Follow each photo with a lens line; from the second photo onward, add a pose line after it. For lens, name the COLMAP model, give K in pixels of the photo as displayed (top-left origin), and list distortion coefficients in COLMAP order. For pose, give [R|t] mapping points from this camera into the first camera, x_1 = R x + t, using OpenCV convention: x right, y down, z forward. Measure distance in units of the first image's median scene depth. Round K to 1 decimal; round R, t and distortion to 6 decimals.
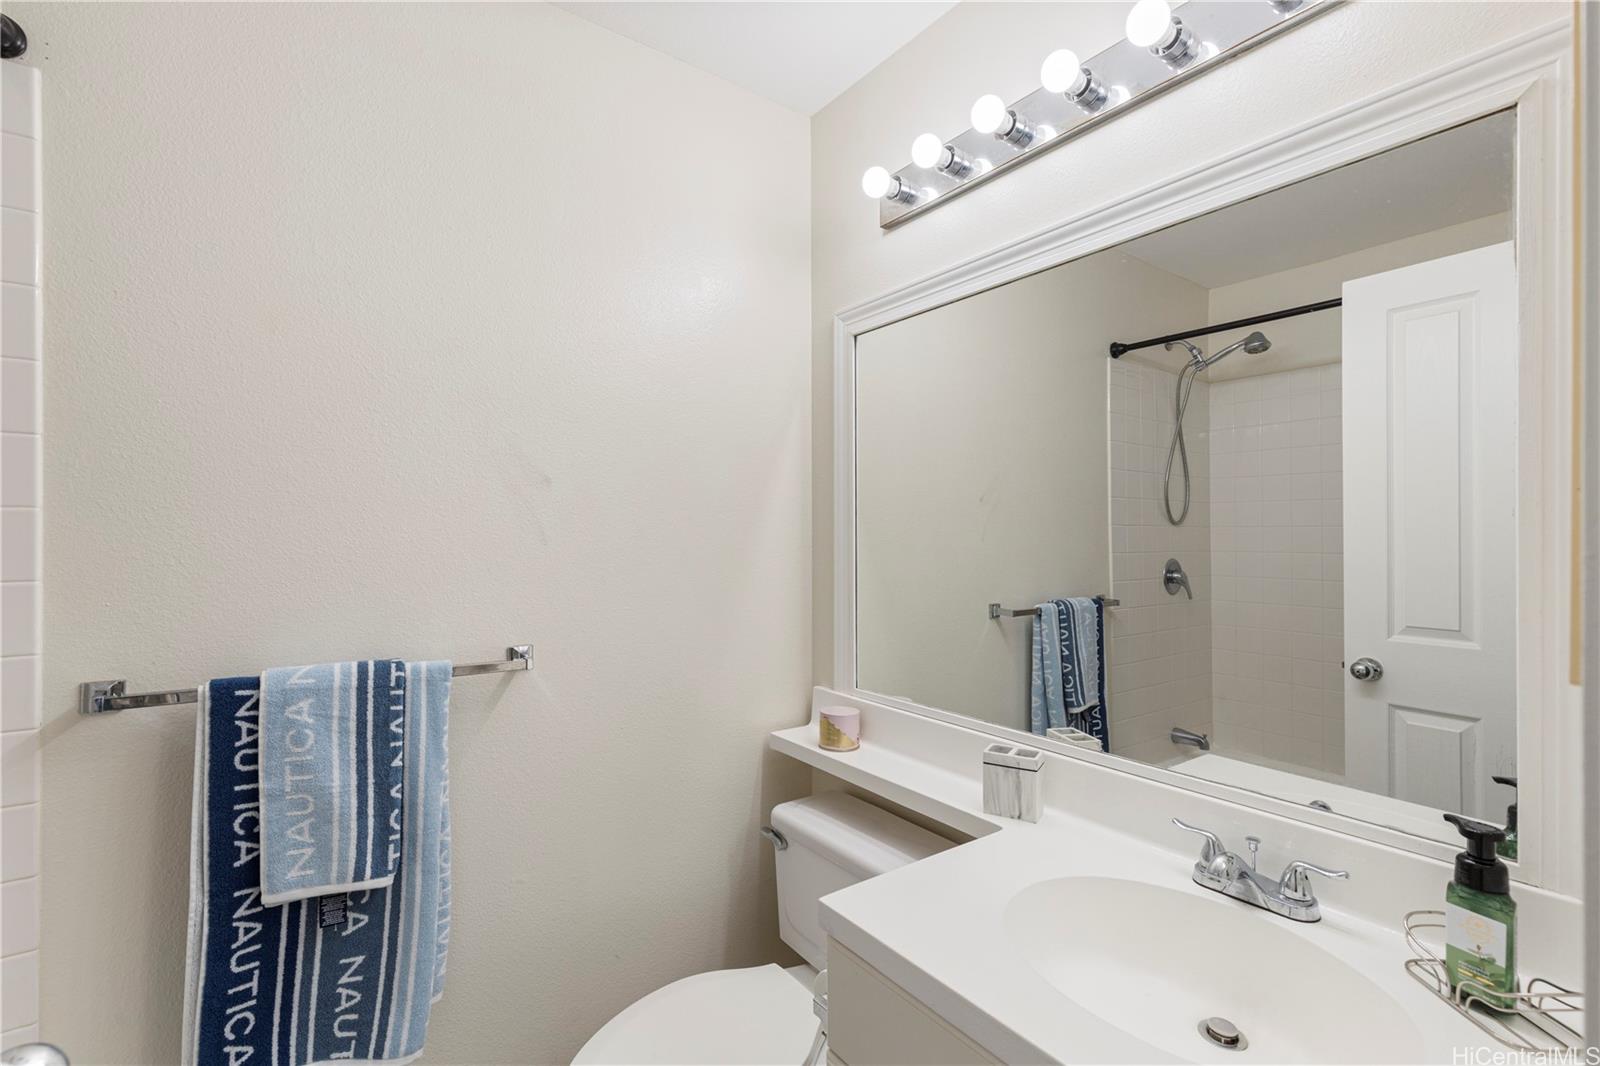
lens RADIAL K [[720.9, 0, 805.6], [0, 720.9, 534.6], [0, 0, 1]] dist [0.009383, -0.000214]
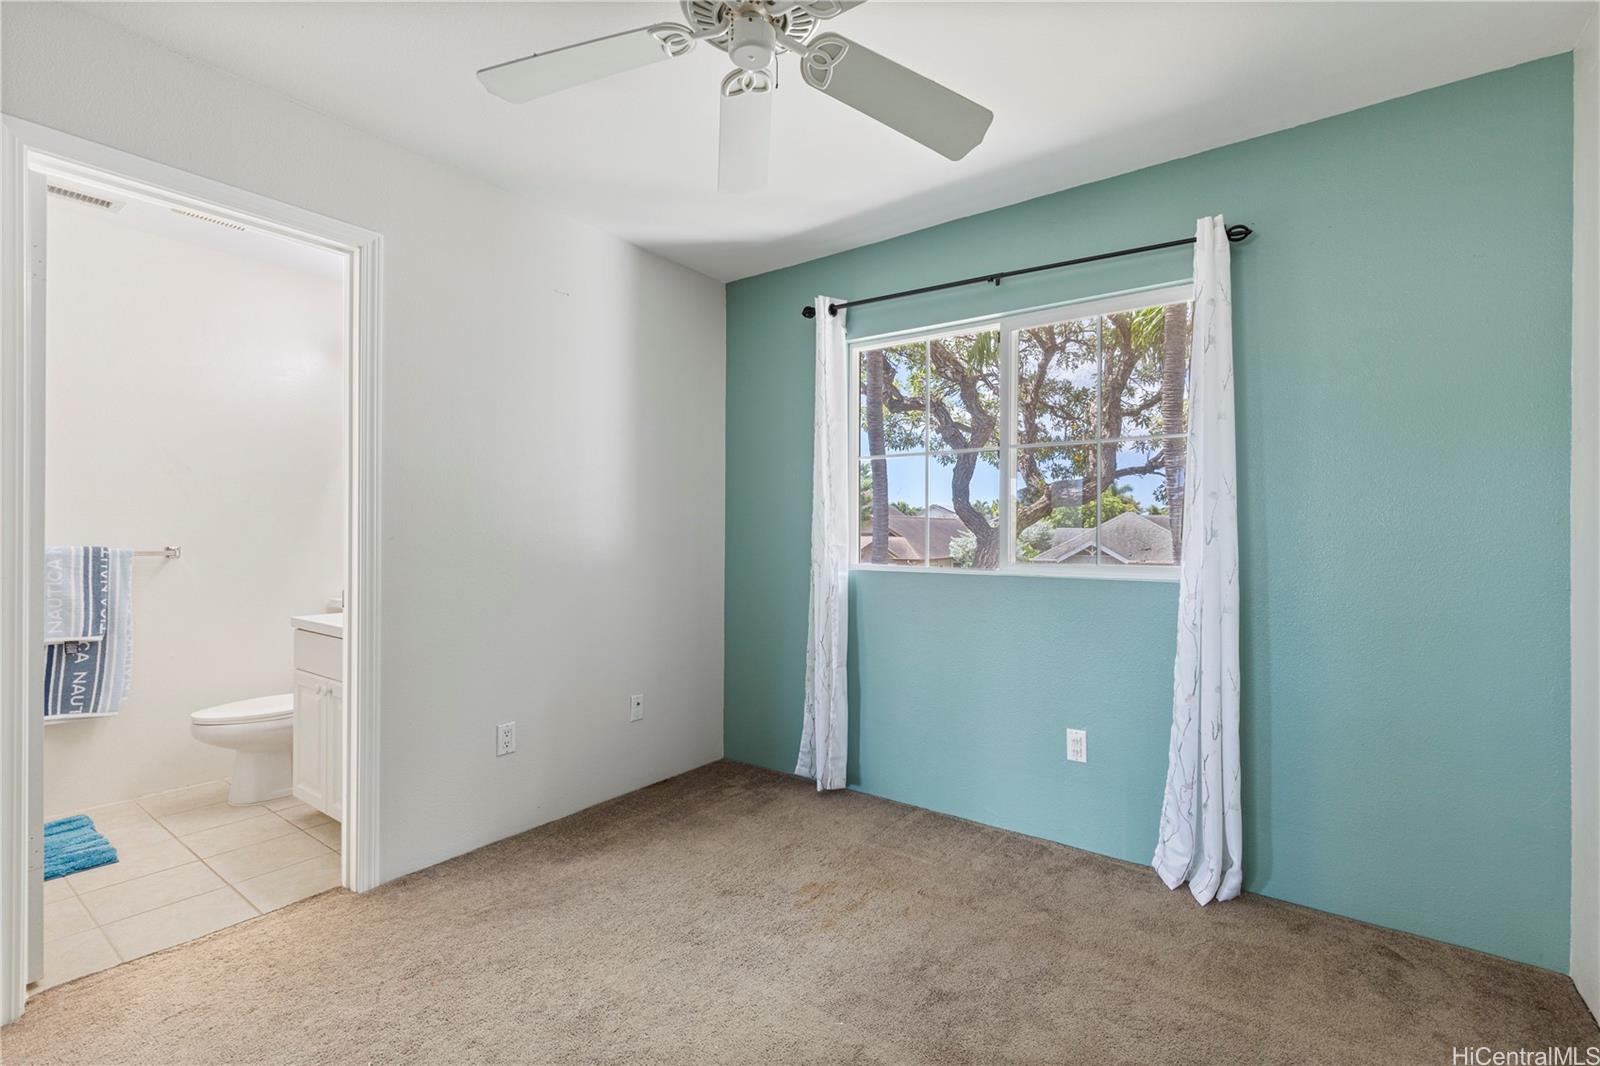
lens RADIAL K [[720.9, 0, 803.1], [0, 720.9, 524.5], [0, 0, 1]] dist [0.009383, -0.000214]
pose [[0.959025, 0.003642, 0.283298, 0.937157], [-0.001914, 0.999978, -0.006374, 0.120264], [-0.283315, 0.005571, 0.959011, -1.901885]]
